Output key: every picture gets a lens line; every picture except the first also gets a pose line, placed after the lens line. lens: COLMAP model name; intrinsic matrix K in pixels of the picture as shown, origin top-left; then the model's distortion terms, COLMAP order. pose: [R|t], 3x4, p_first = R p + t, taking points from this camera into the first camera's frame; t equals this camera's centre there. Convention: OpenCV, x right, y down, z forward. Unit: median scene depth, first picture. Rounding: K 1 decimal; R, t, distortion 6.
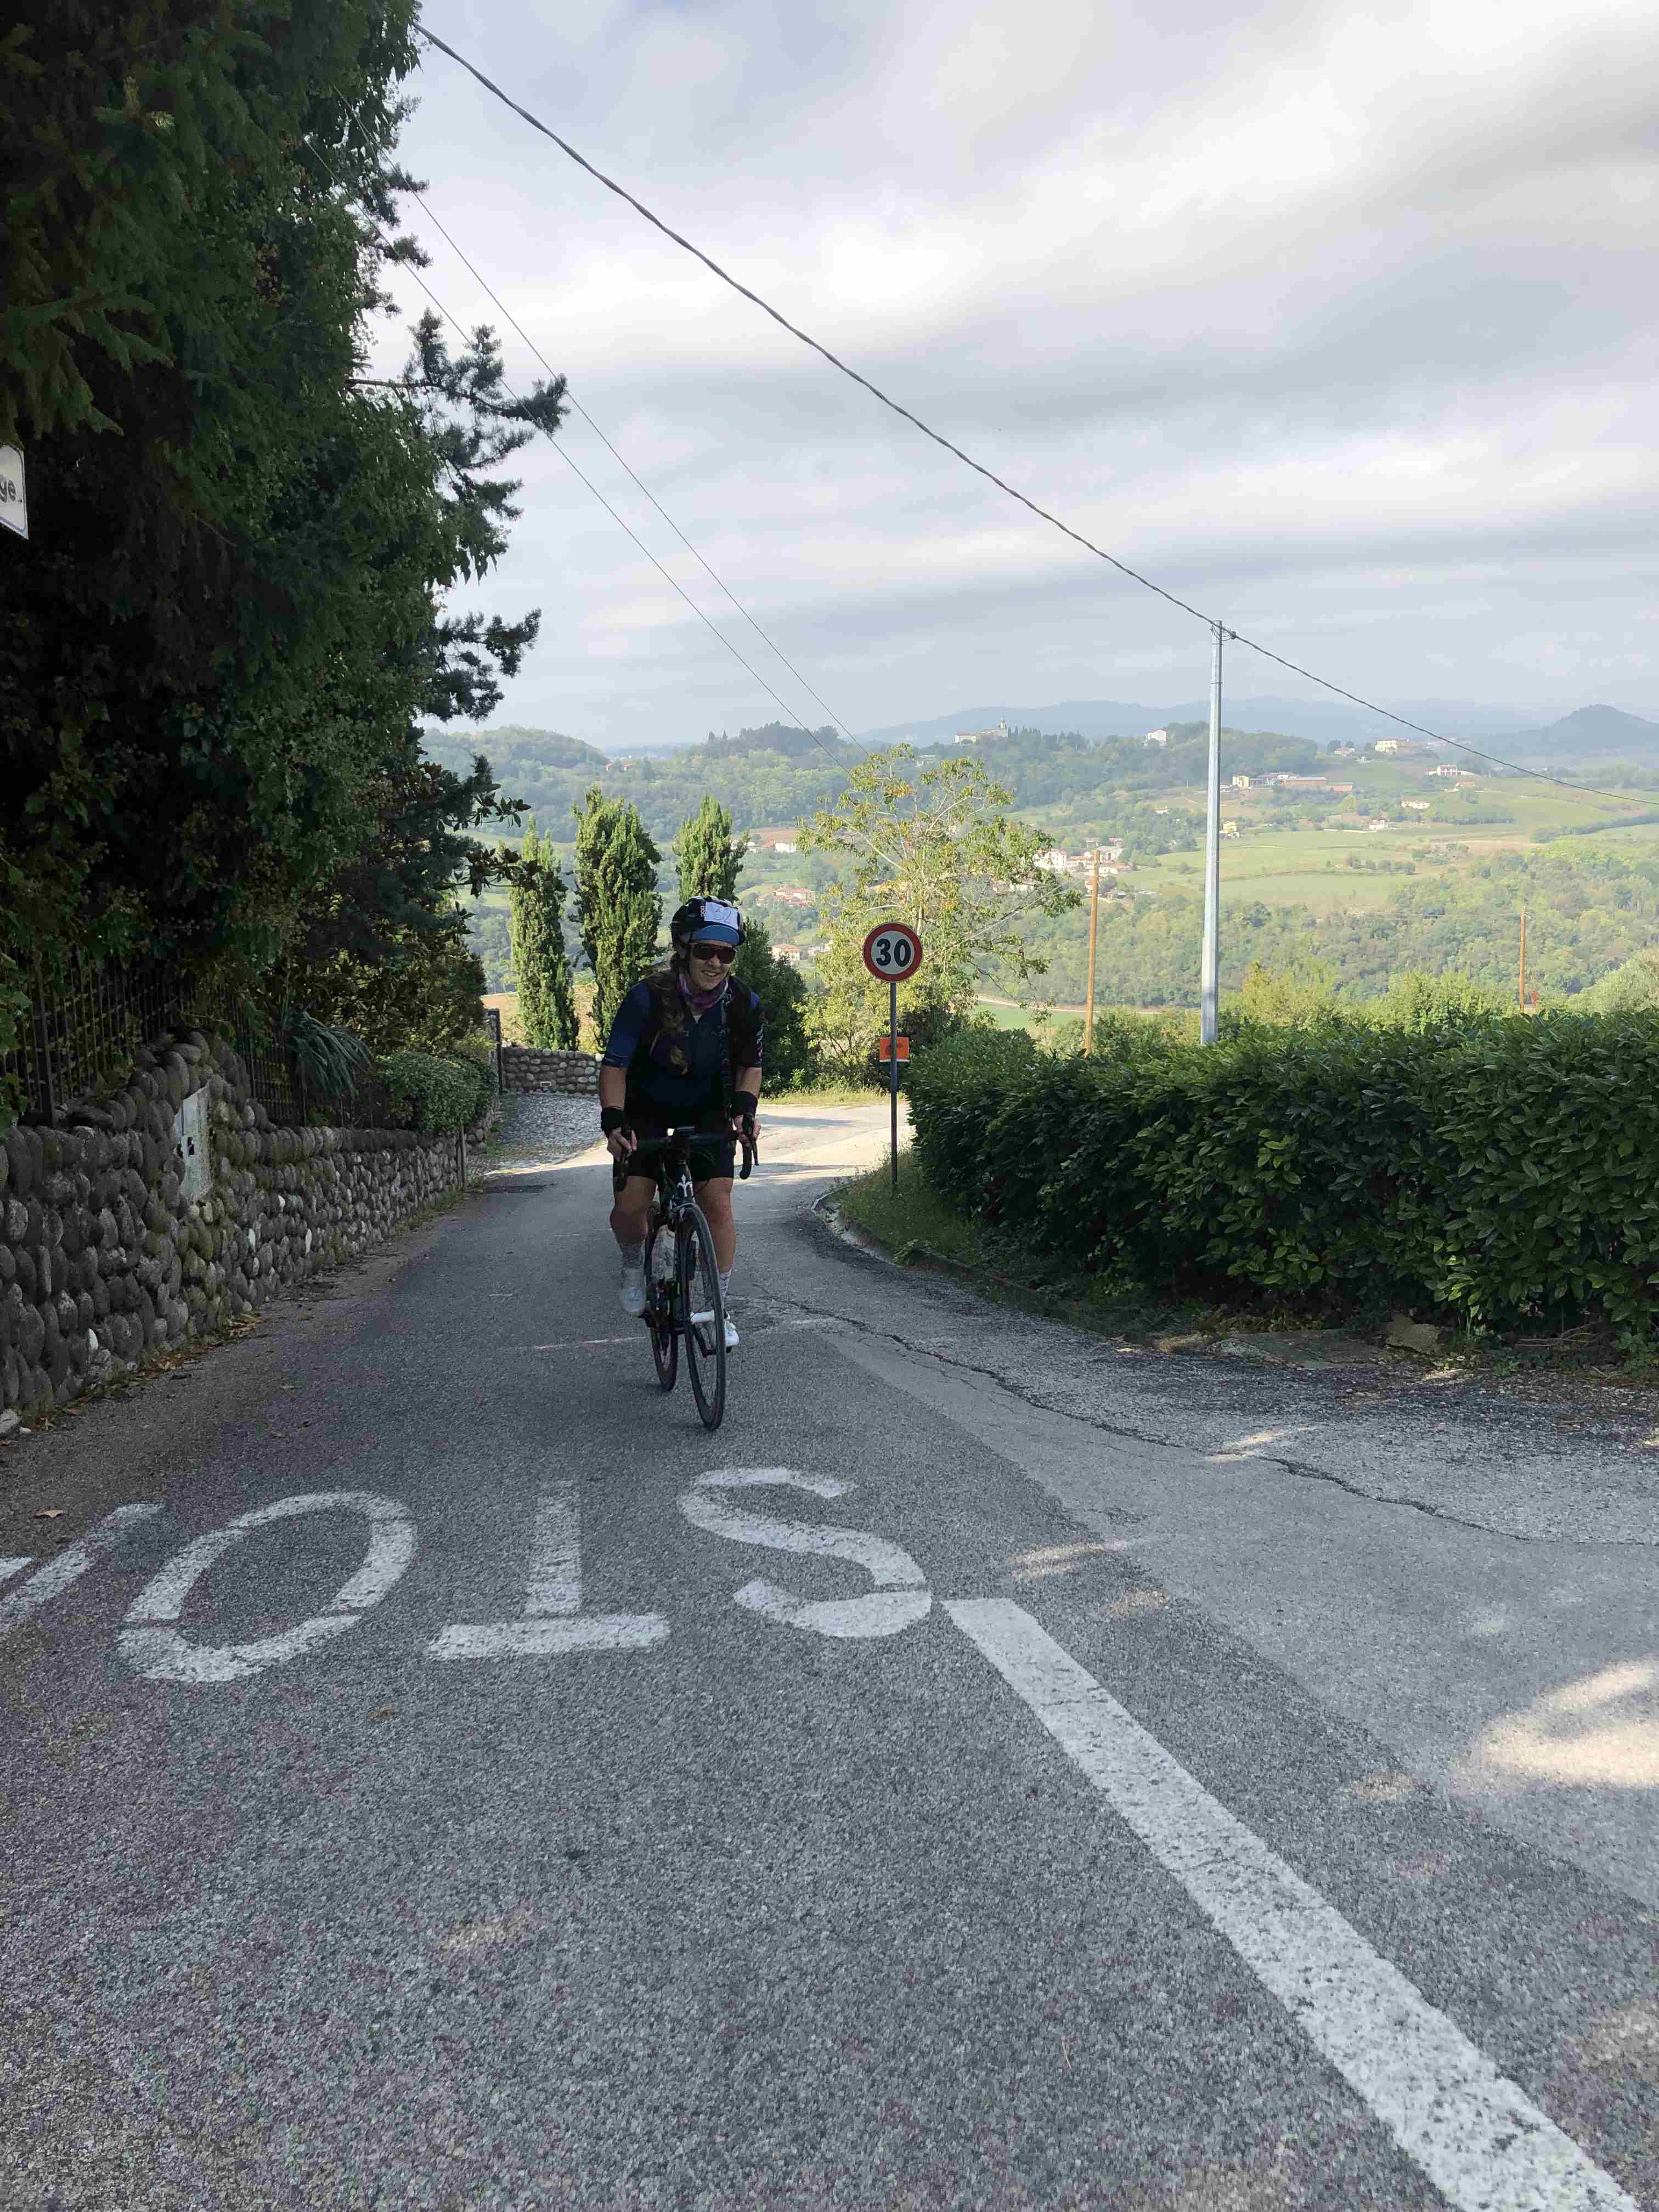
lens RADIAL K [[1817.1, 0, 869.0], [0, 1817.1, 1102.3], [0, 0, 1]] dist [0.035170, -0.052046]
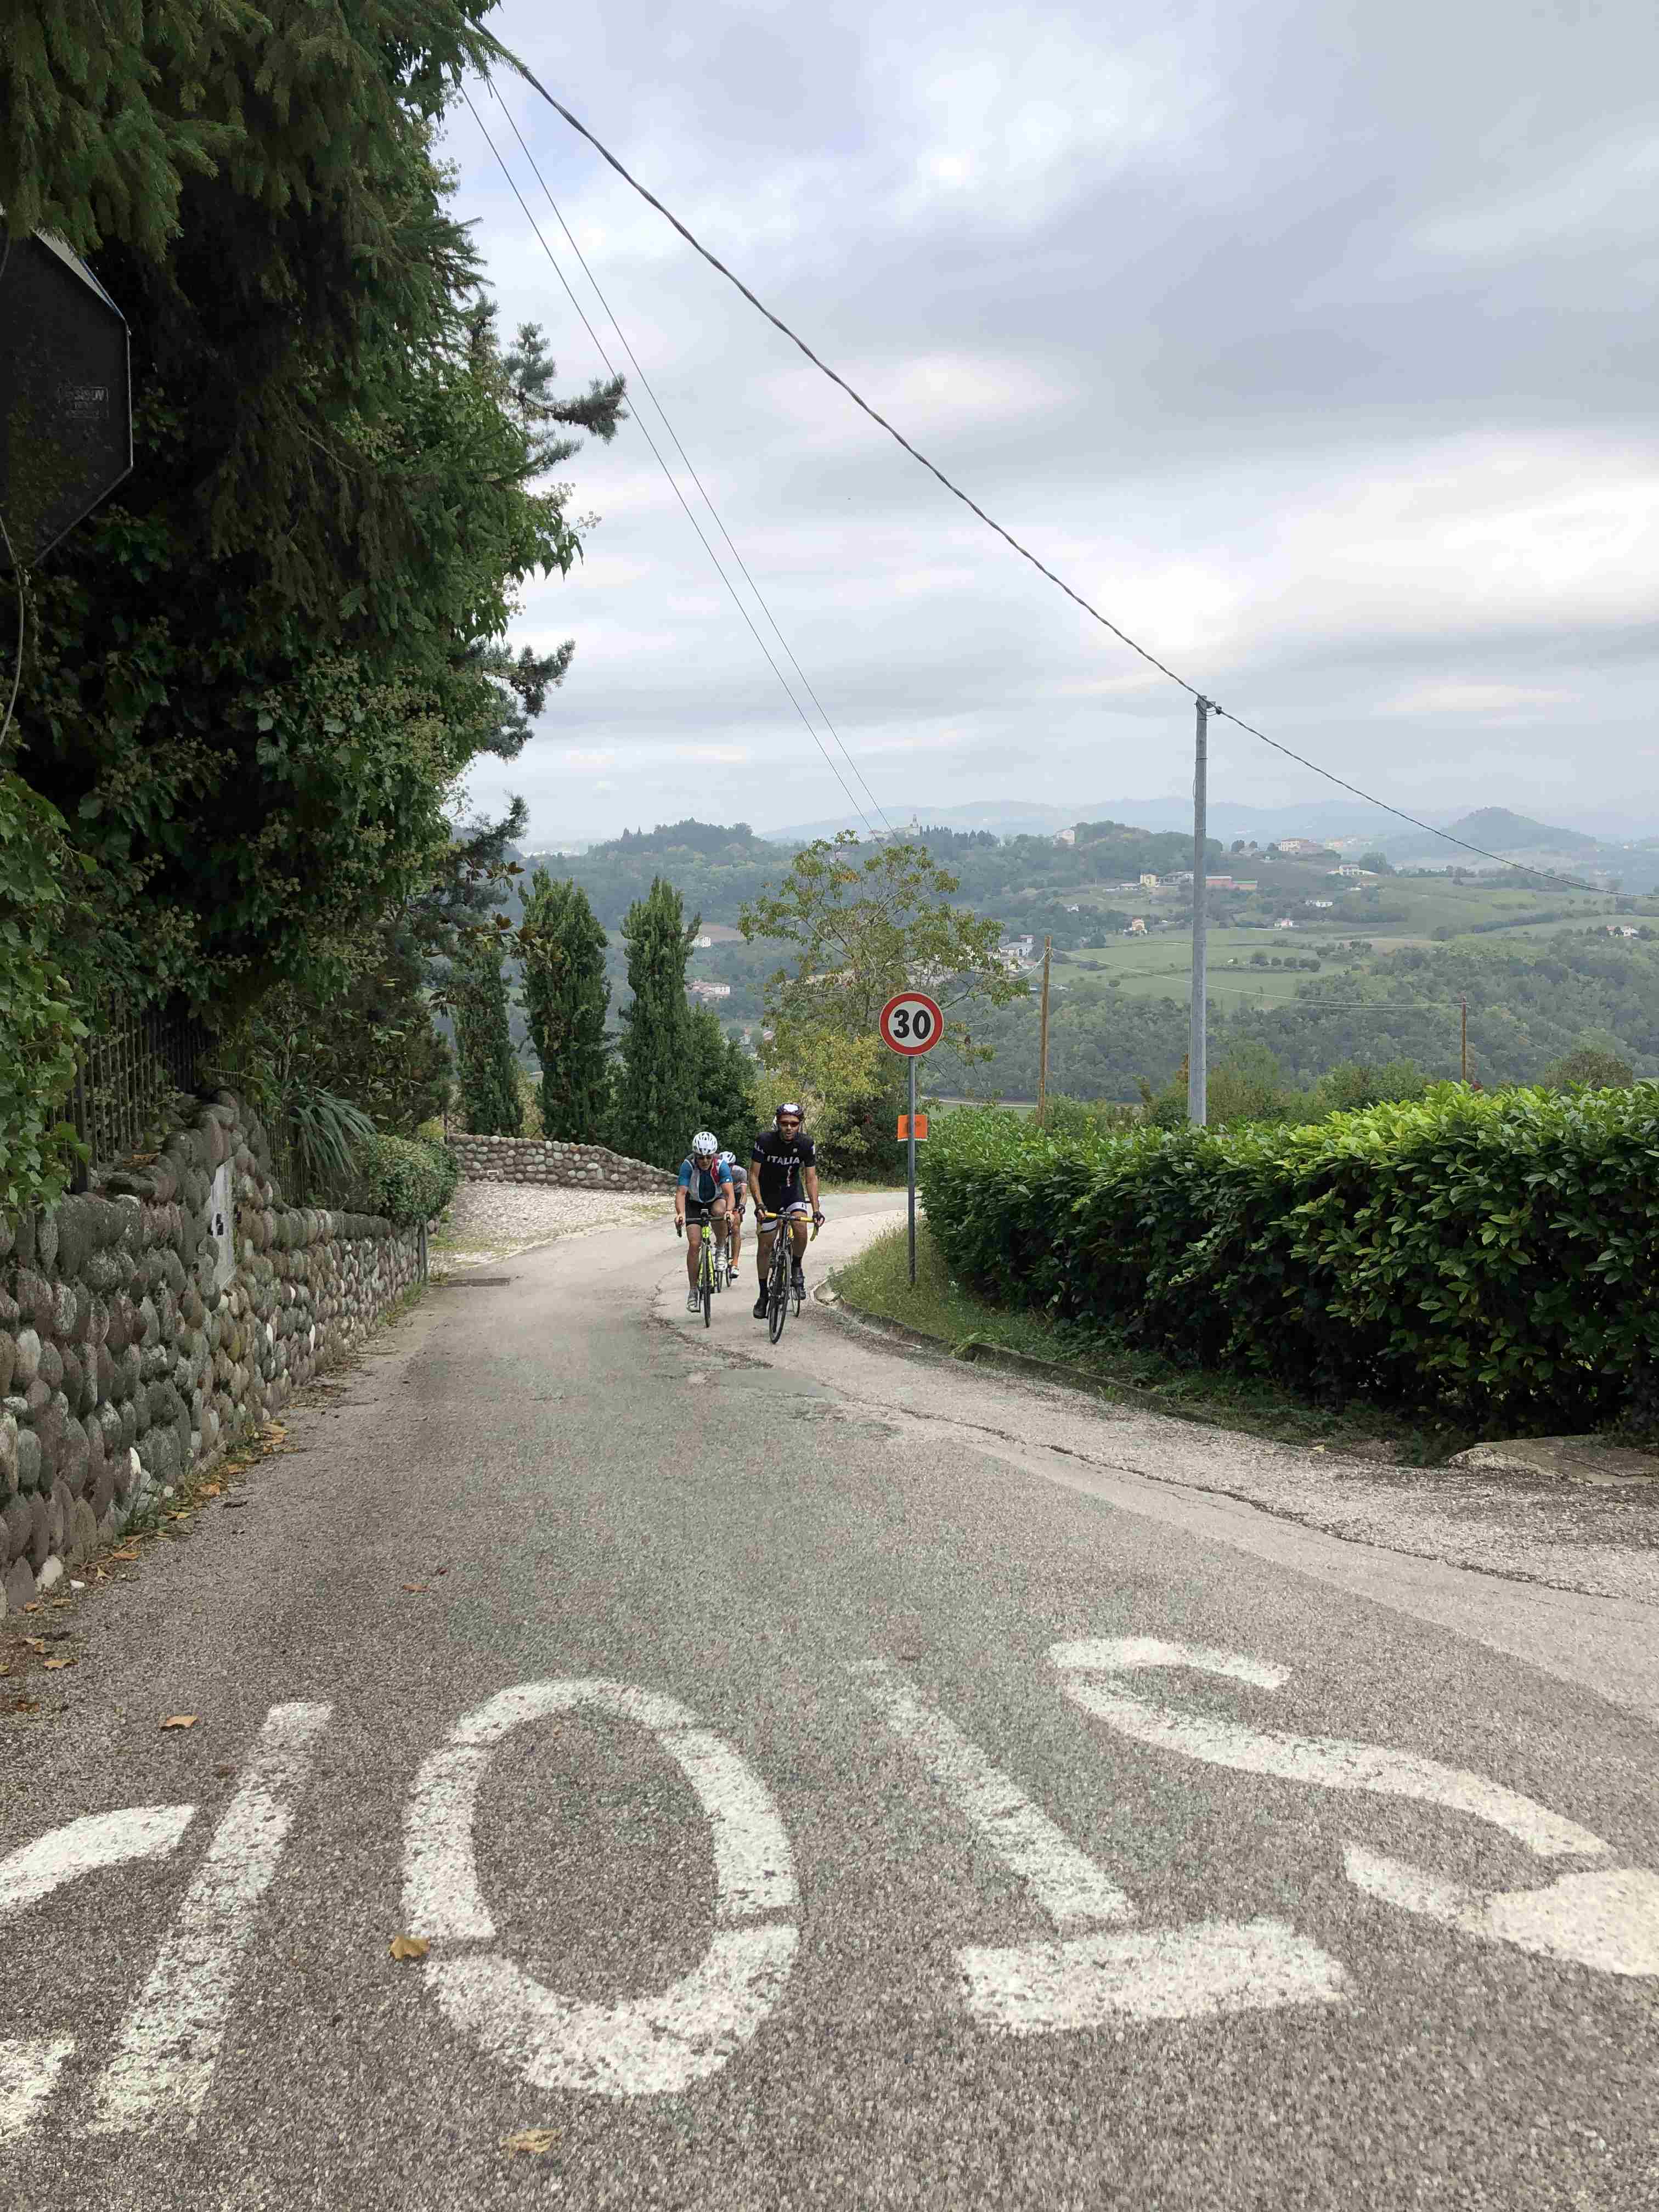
lens RADIAL K [[1792.1, 0, 827.0], [0, 1792.1, 1097.6], [0, 0, 1]] dist [0.009261, 0.015697]
pose [[0.999234, 0.000068, 0.039126, -0.120857], [0.002161, 0.998376, -0.056930, 0.013000], [-0.039067, 0.056971, 0.997611, 0.151727]]
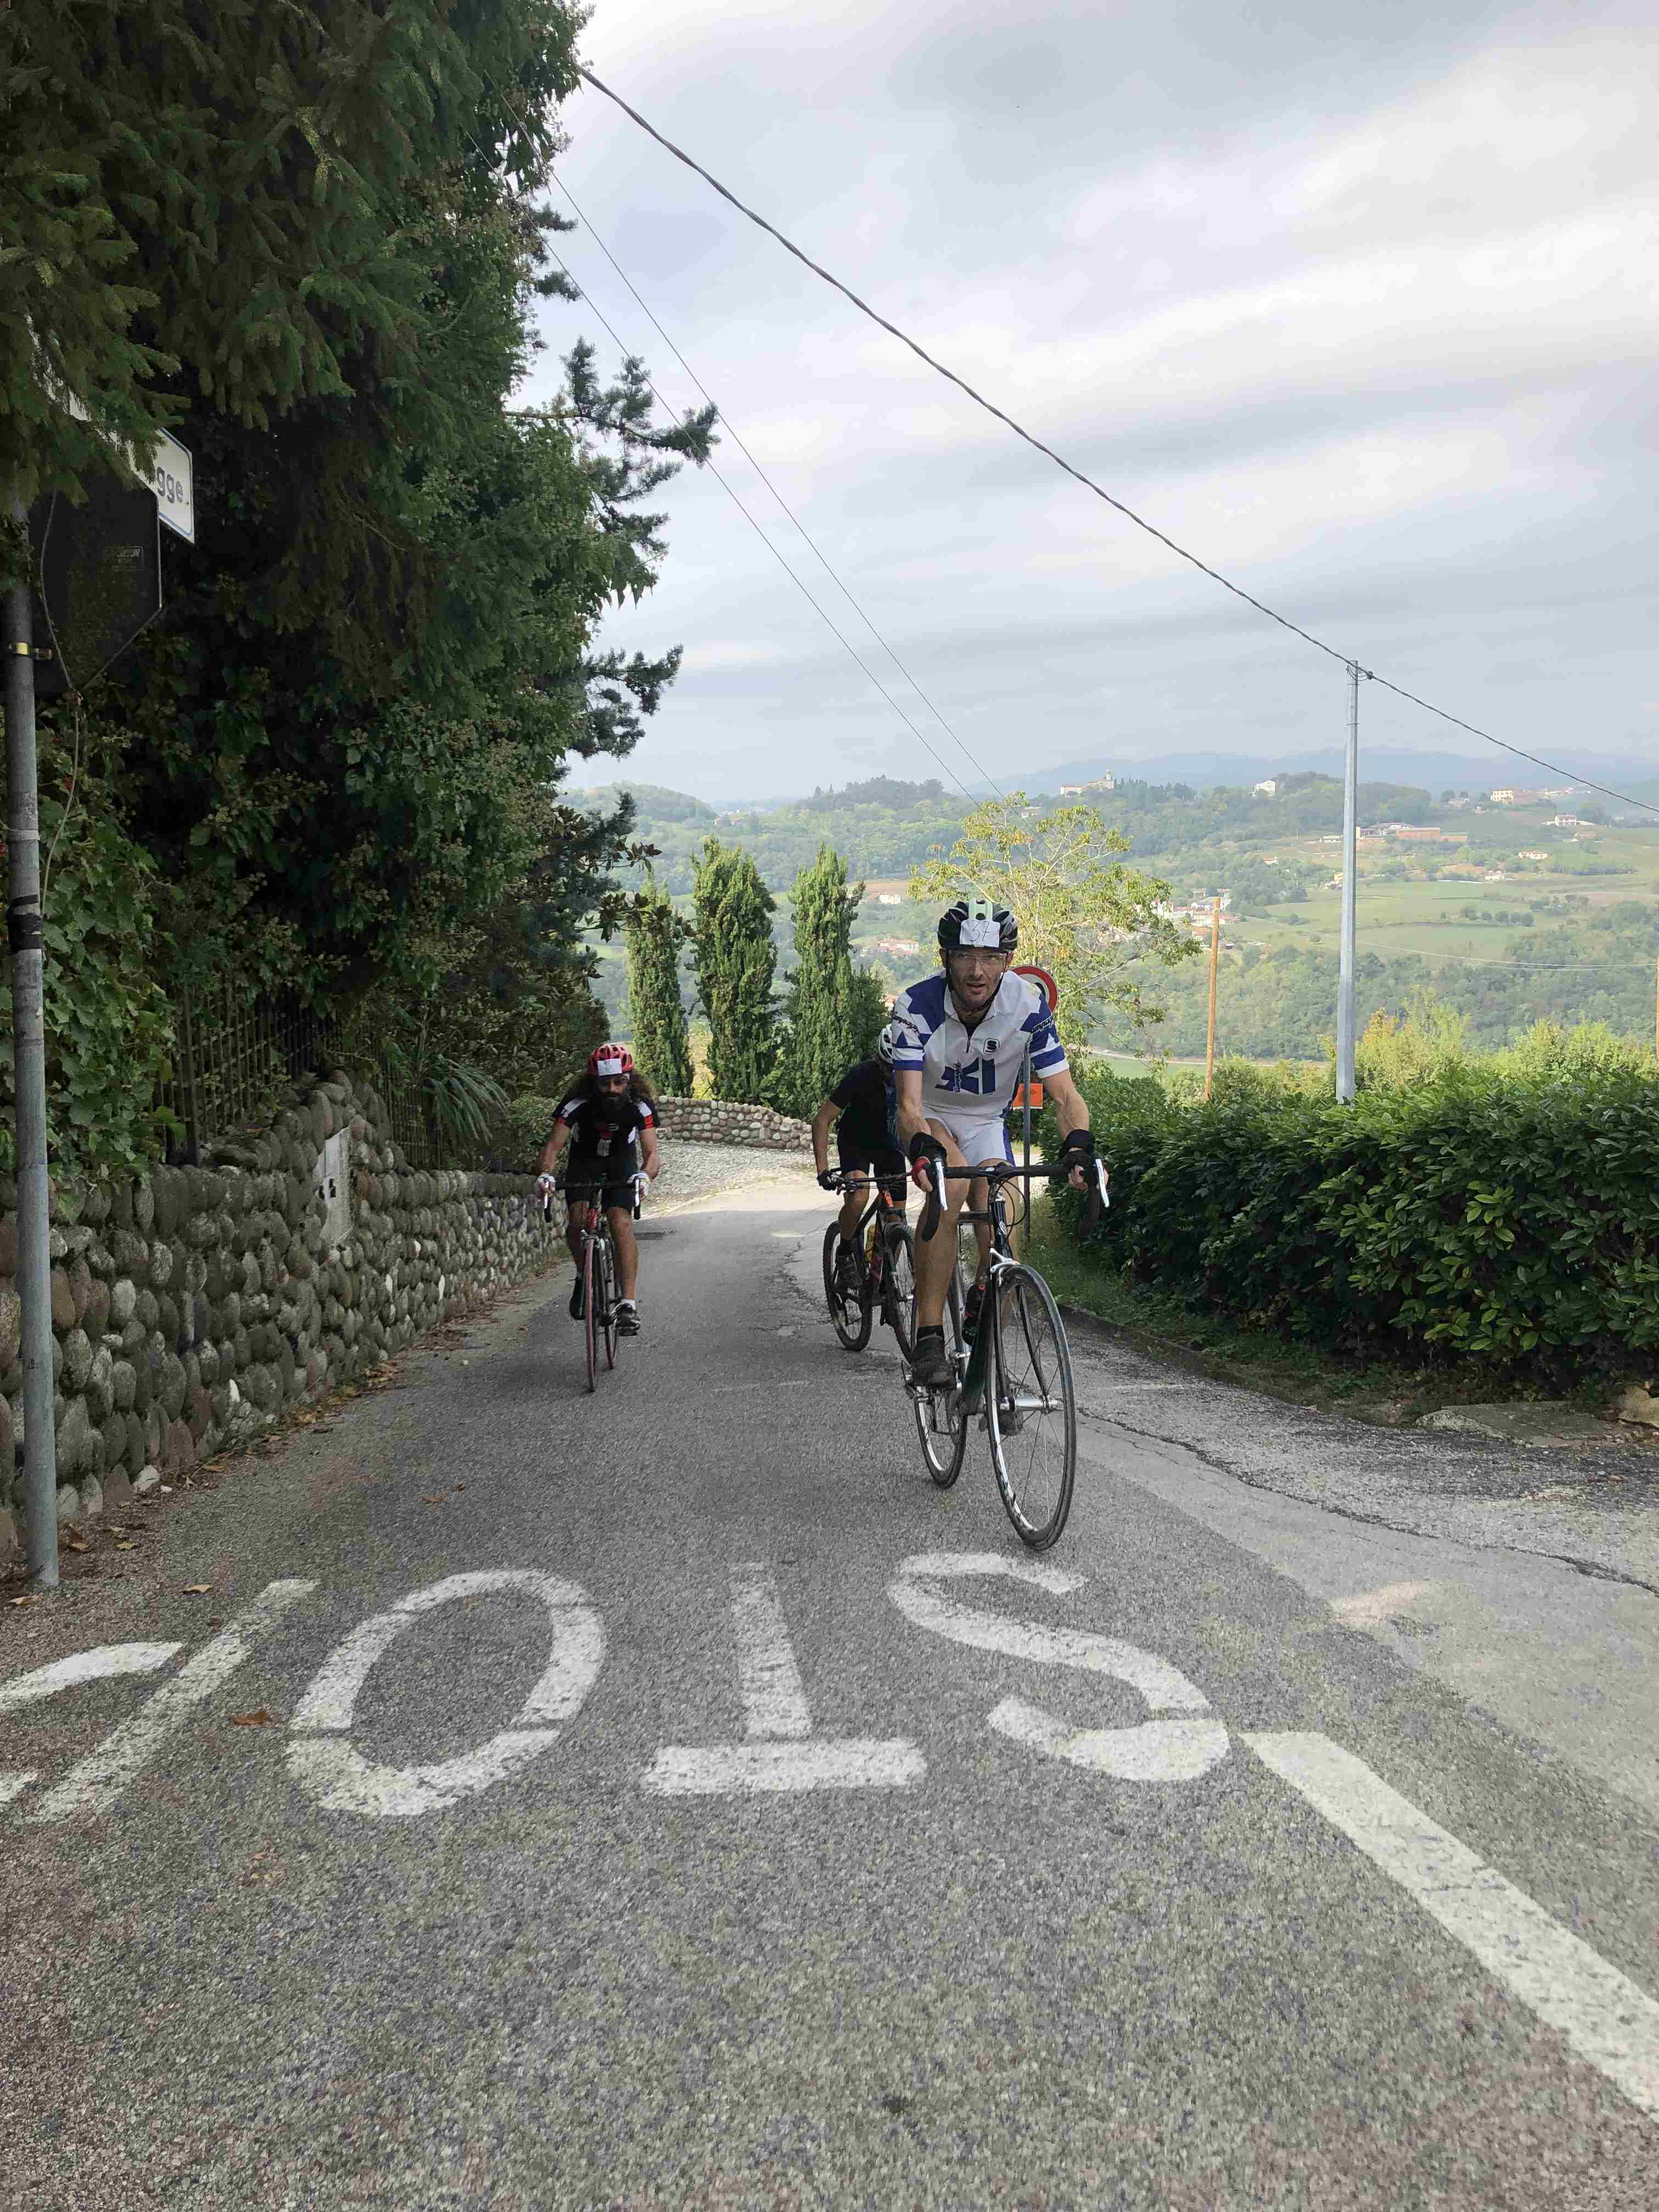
lens RADIAL K [[1805.5, 0, 845.0], [0, 1805.5, 1087.1], [0, 0, 1]] dist [0.027174, -0.009188]
pose [[0.997762, 0.005780, -0.066617, -0.036635], [-0.008236, 0.999294, -0.036657, 0.003245], [0.066358, 0.037124, 0.997105, 0.059653]]
